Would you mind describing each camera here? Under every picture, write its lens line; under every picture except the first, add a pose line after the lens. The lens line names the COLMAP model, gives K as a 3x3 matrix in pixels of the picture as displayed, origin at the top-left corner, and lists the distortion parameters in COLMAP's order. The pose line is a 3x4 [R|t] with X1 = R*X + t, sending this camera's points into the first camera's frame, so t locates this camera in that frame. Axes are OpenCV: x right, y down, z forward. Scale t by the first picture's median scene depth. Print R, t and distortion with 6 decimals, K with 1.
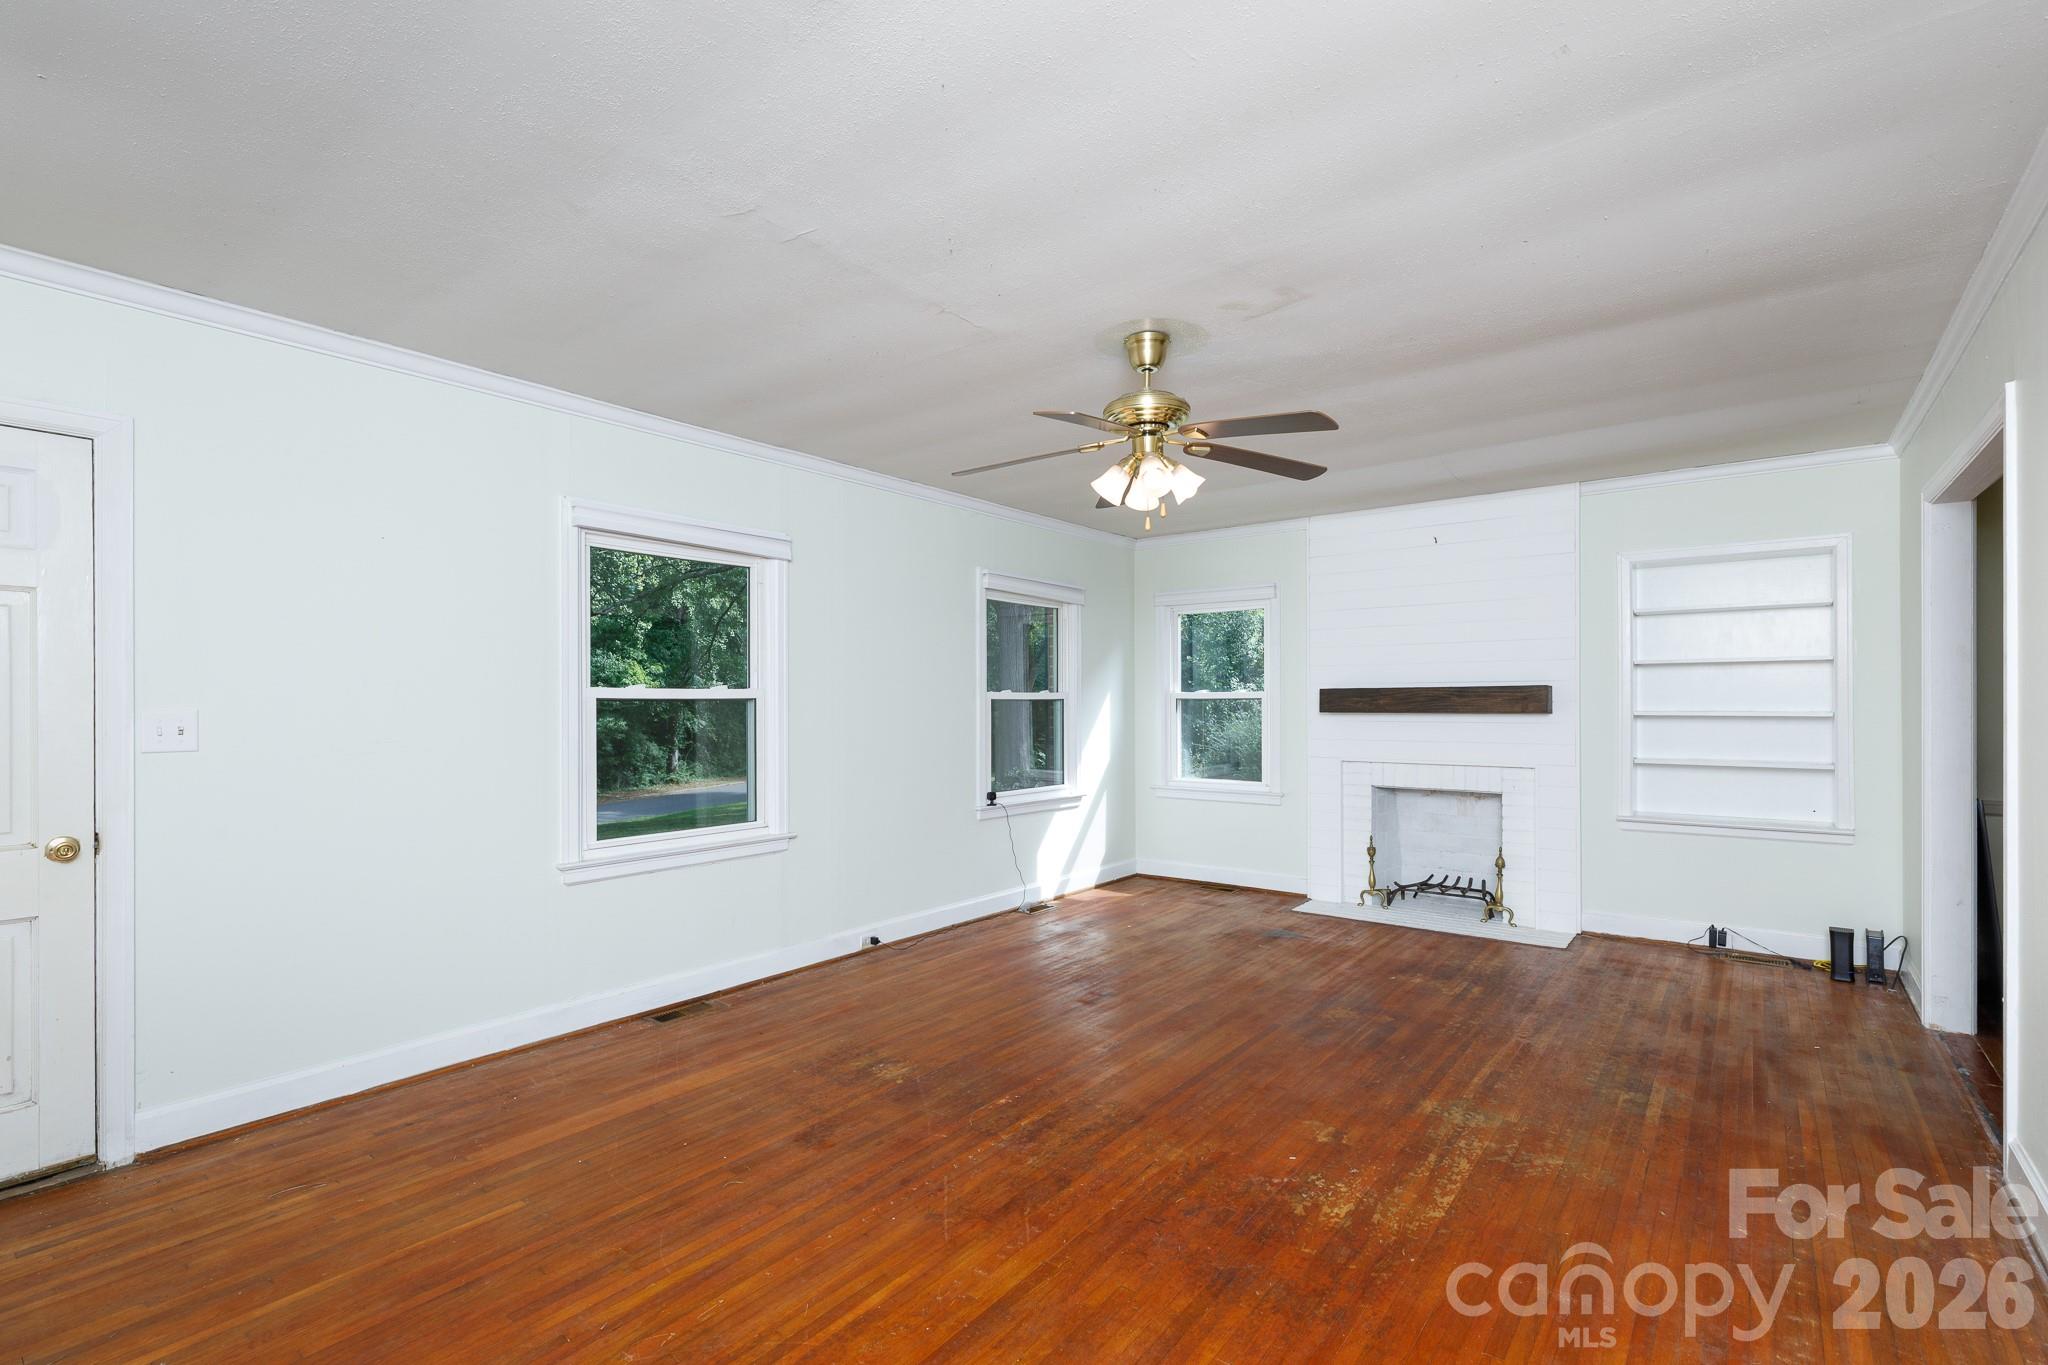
lens RADIAL K [[935.3, 0, 1018.6], [0, 935.3, 692.4], [0, 0, 1]] dist [0.002494, 0.001250]
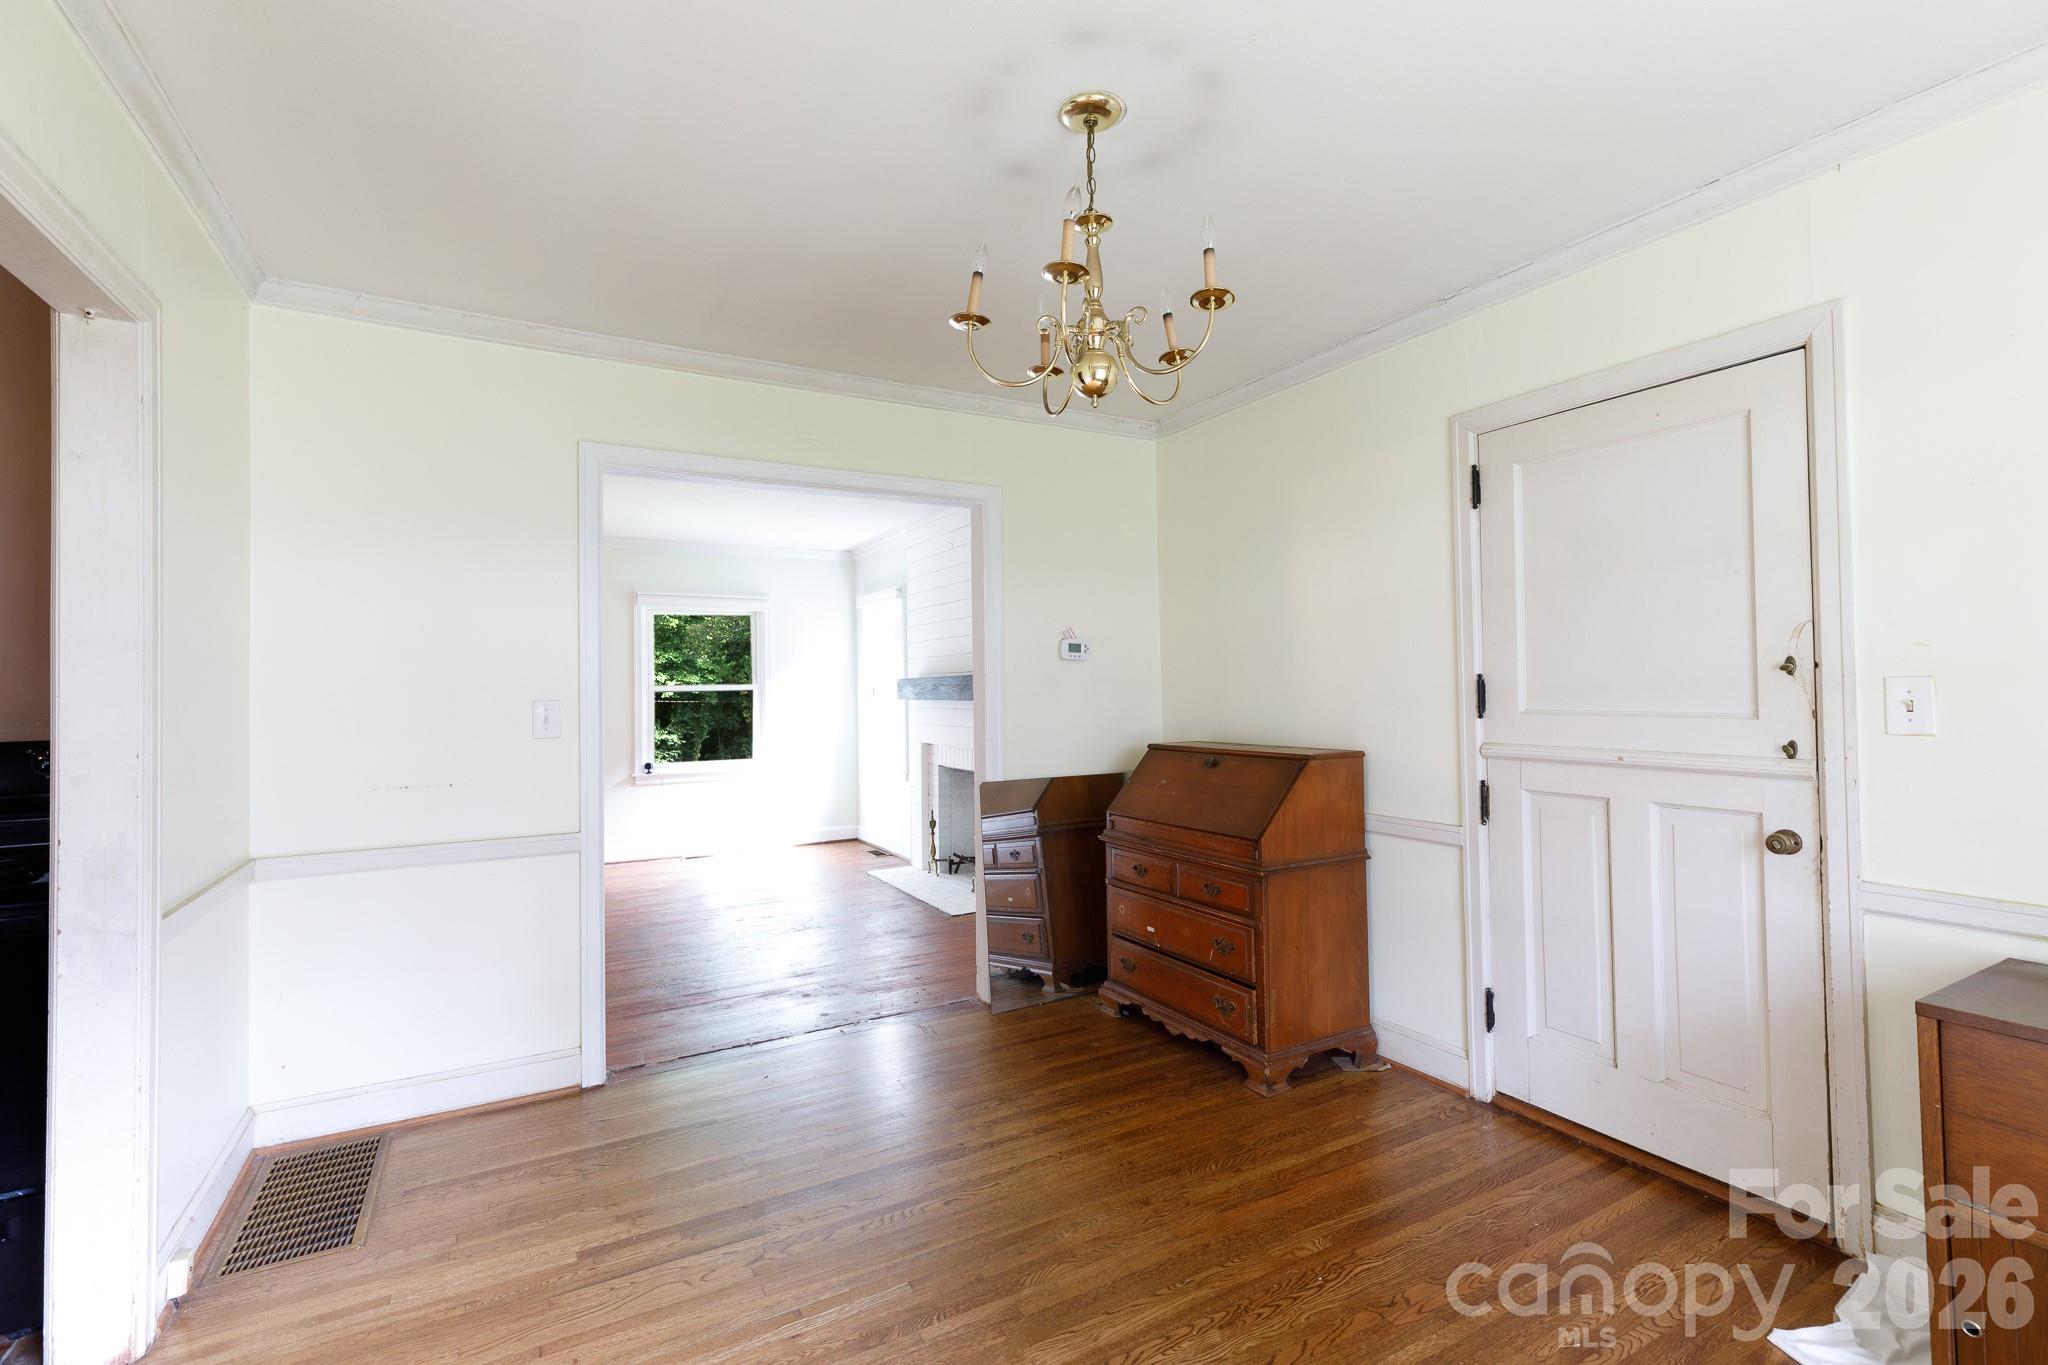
lens RADIAL K [[904.4, 0, 1024.0], [0, 904.4, 682.5], [0, 0, 1]] dist [0.000513, 0.000170]
pose [[0.925212, -0.010134, -0.379316, 1.068196], [0.009609, 0.999948, -0.003278, 0.004346], [0.379330, -0.000612, 0.925261, 0.046889]]
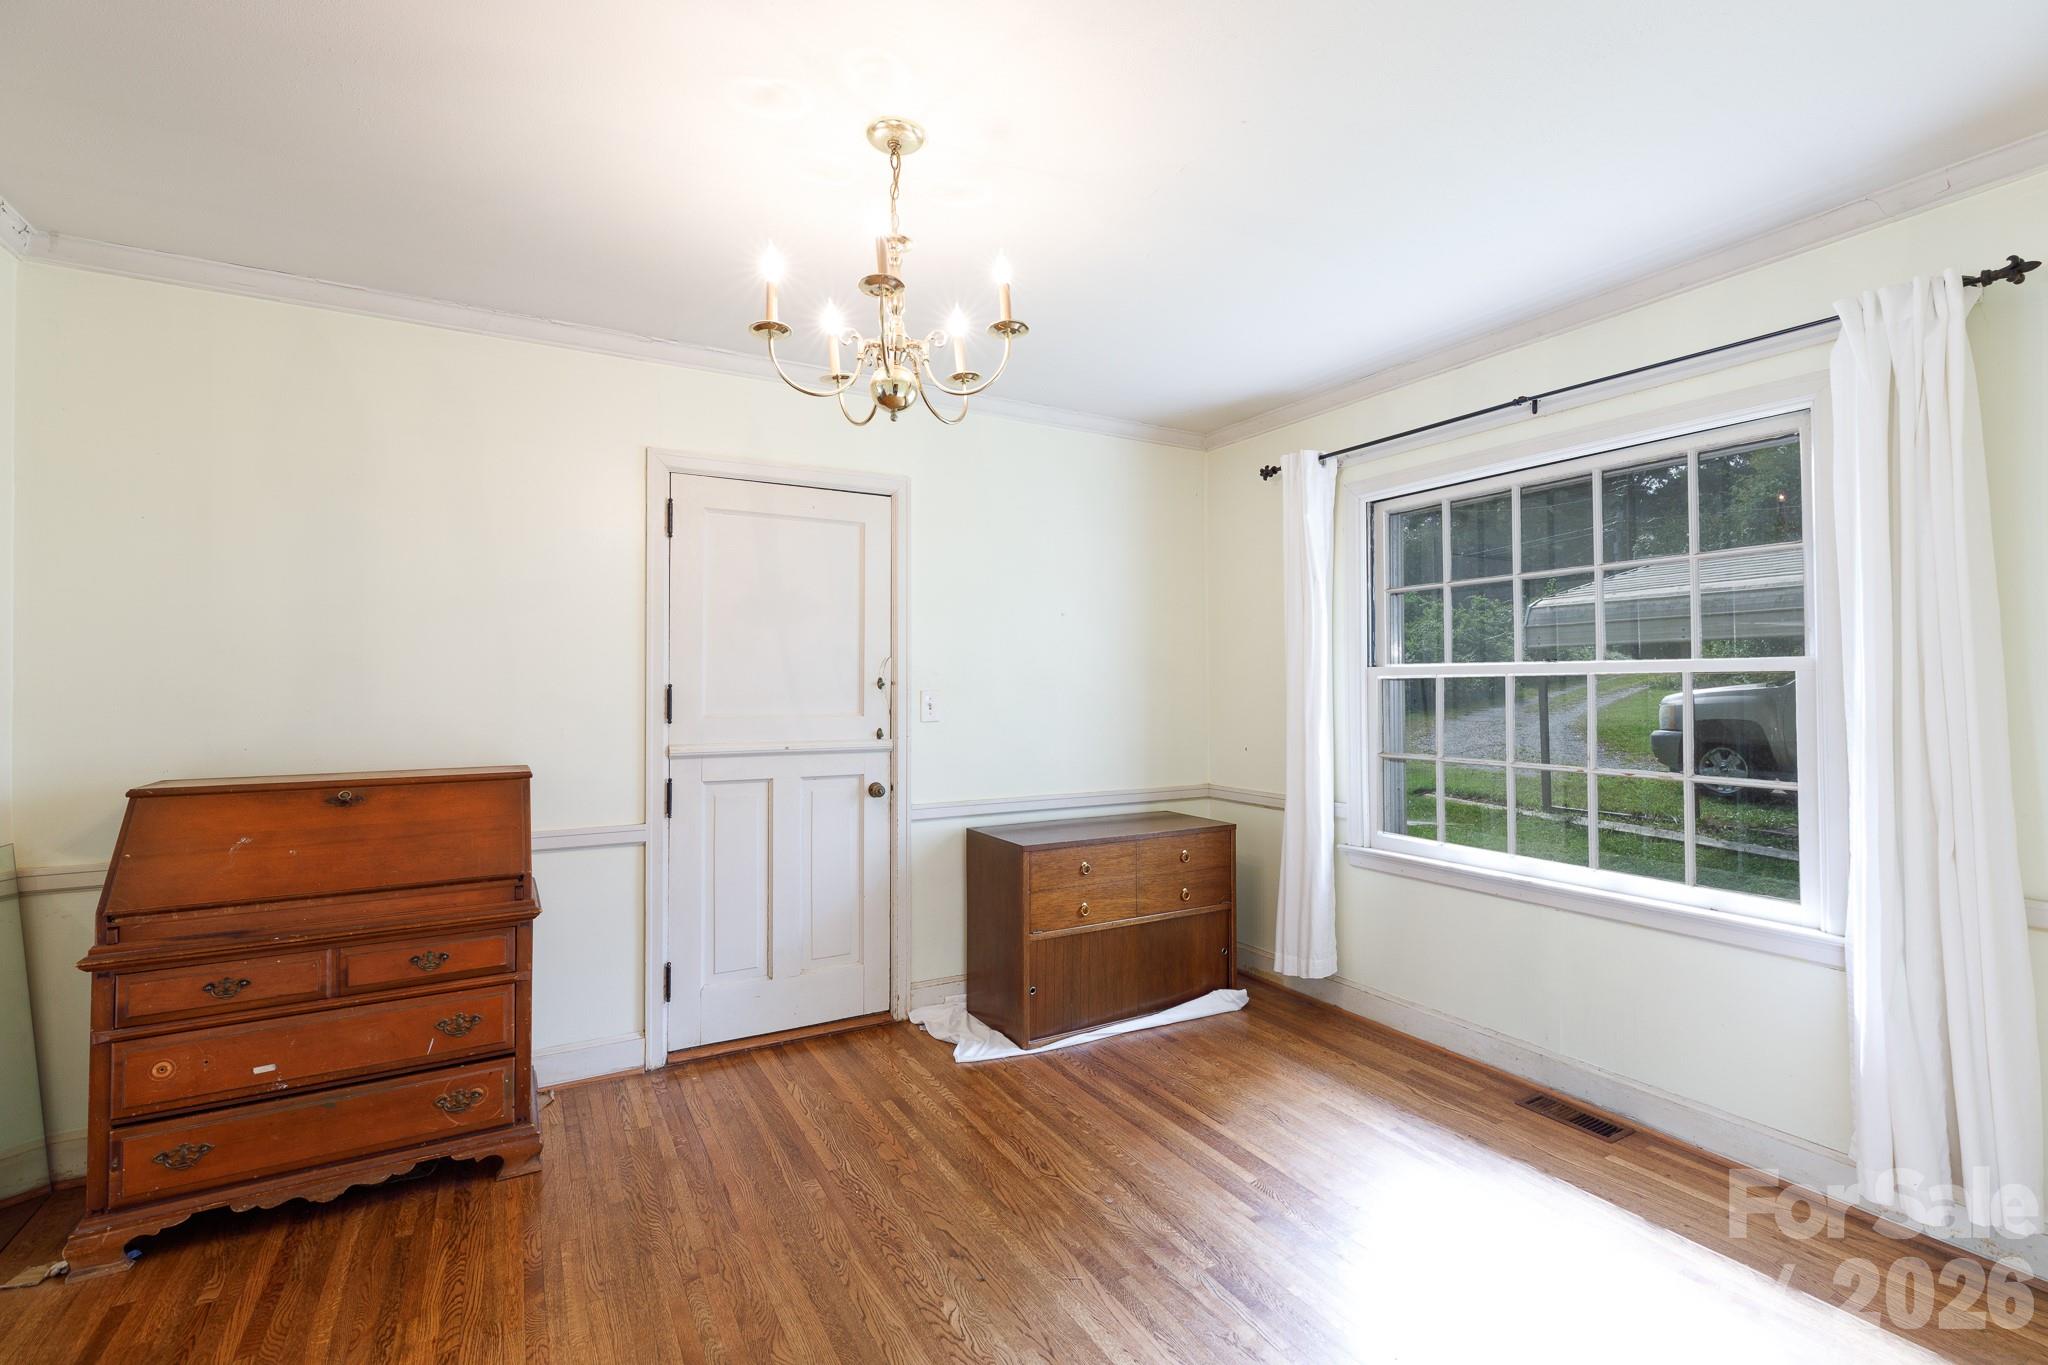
lens RADIAL K [[904.4, 0, 1024.0], [0, 904.4, 682.5], [0, 0, 1]] dist [0.000513, 0.000170]
pose [[0.380339, 0.010166, 0.924791, 0.629500], [-0.000349, 0.999941, -0.010848, 0.005456], [-0.924847, 0.003803, 0.380321, 0.202648]]
